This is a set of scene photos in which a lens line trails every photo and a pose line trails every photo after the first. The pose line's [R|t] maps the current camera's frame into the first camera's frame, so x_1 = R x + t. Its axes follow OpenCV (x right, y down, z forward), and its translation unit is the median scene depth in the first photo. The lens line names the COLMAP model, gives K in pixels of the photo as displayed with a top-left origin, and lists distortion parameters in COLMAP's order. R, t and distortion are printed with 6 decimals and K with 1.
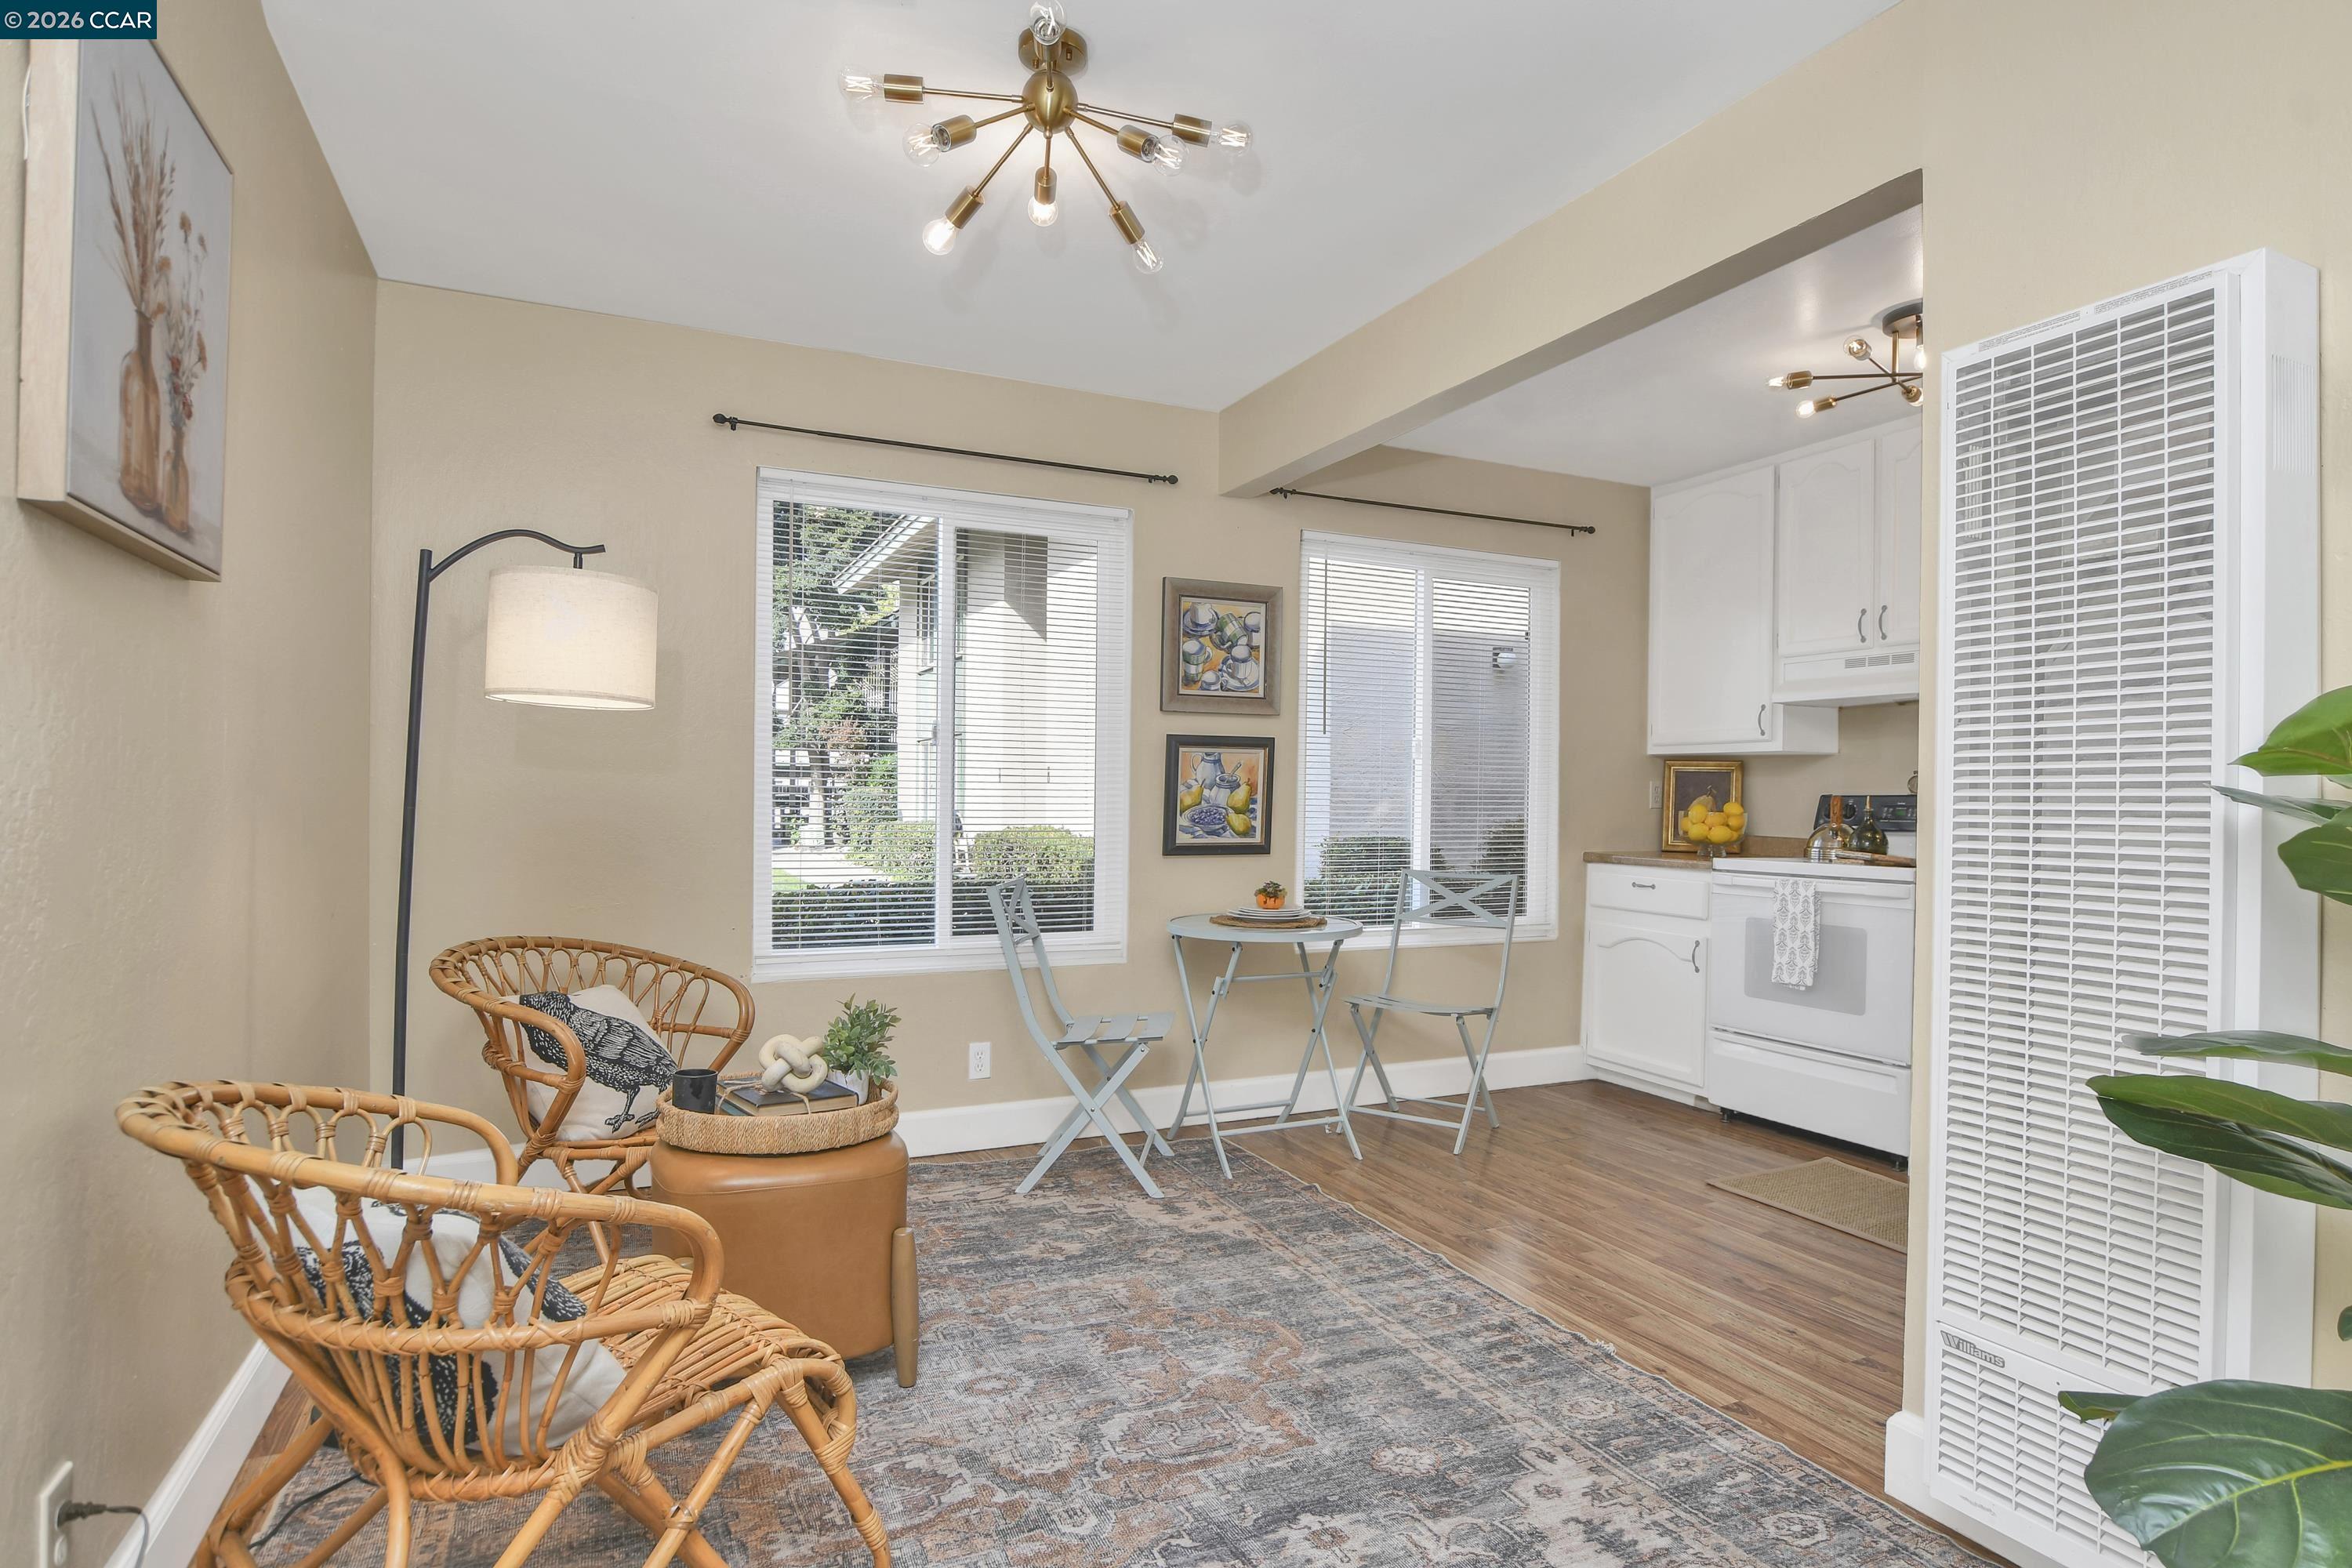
lens RADIAL K [[1257.9, 0, 1206.6], [0, 1257.9, 809.3], [0, 0, 1]] dist [-0.017986, 0.003060]
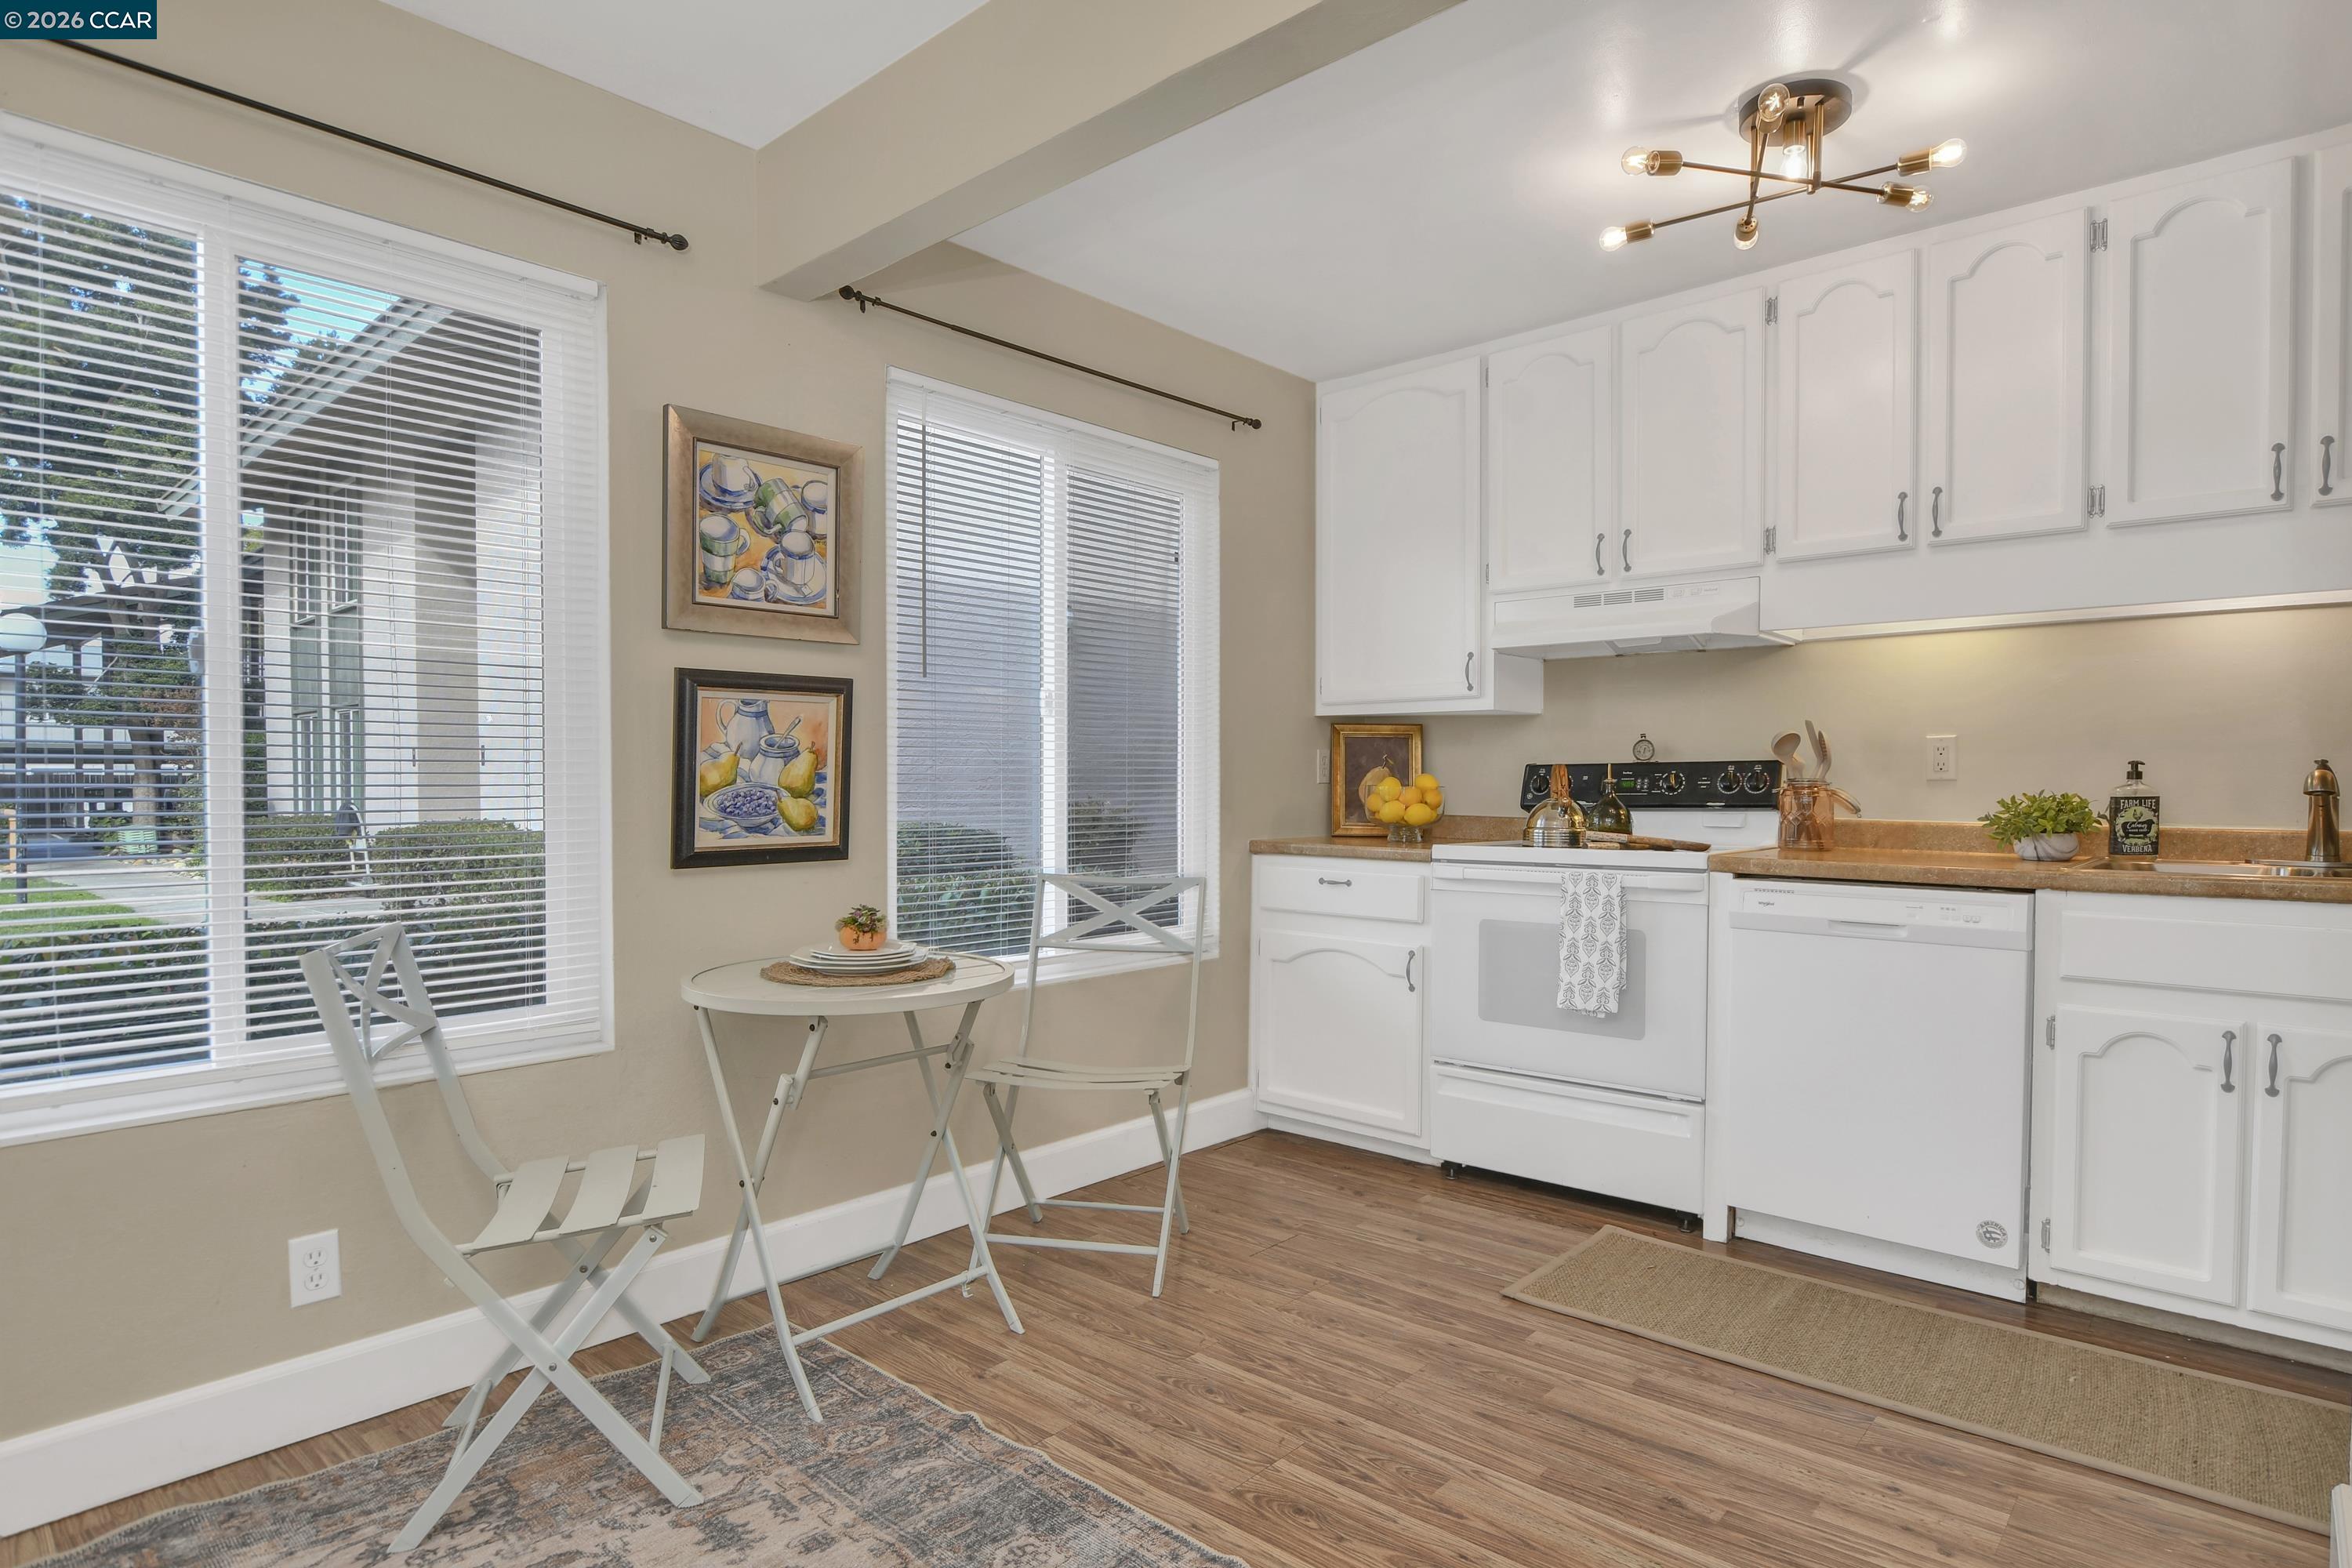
lens RADIAL K [[1257.9, 0, 1206.6], [0, 1257.9, 809.3], [0, 0, 1]] dist [-0.017986, 0.003060]
pose [[0.922590, -0.019375, 0.385295, -0.029451], [0.014117, 0.999765, 0.016473, 0.001872], [-0.385523, -0.009758, 0.922647, 0.349263]]
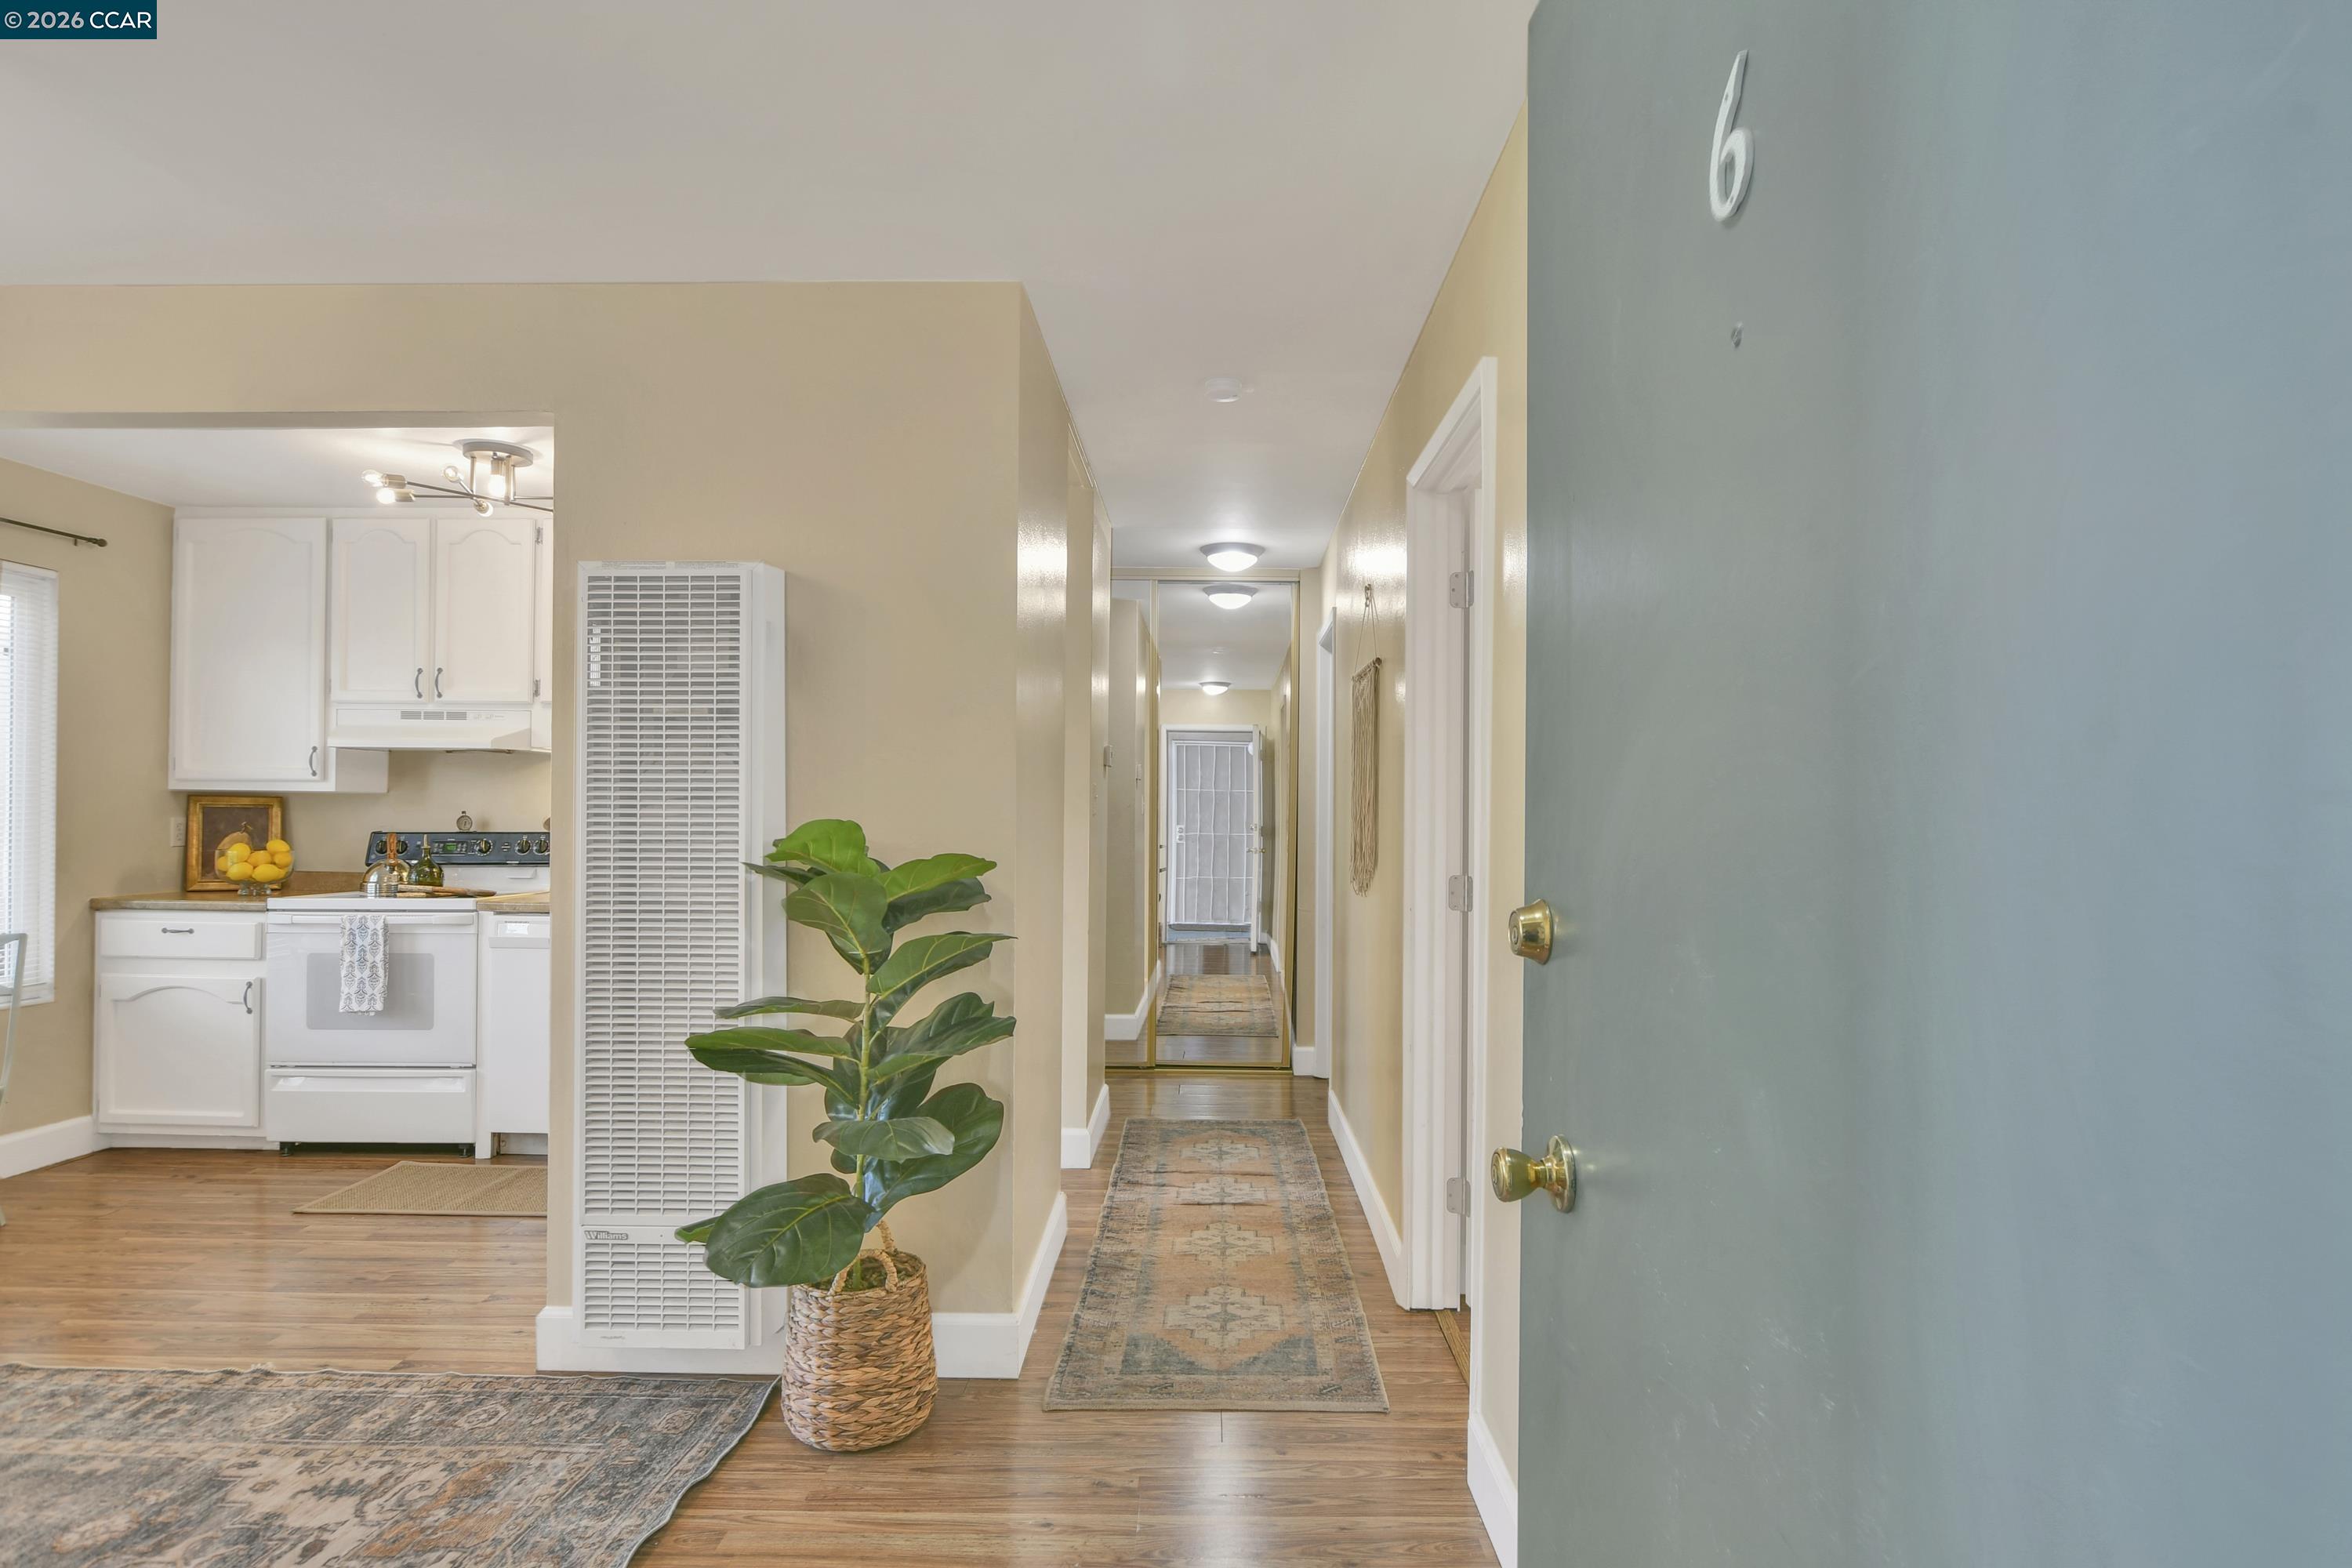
lens RADIAL K [[1257.9, 0, 1206.6], [0, 1257.9, 809.3], [0, 0, 1]] dist [-0.017986, 0.003060]
pose [[0.442265, -0.005856, 0.896865, -0.171802], [0.006478, 0.999973, 0.003335, -0.033174], [-0.896861, 0.004335, 0.442291, -0.131012]]
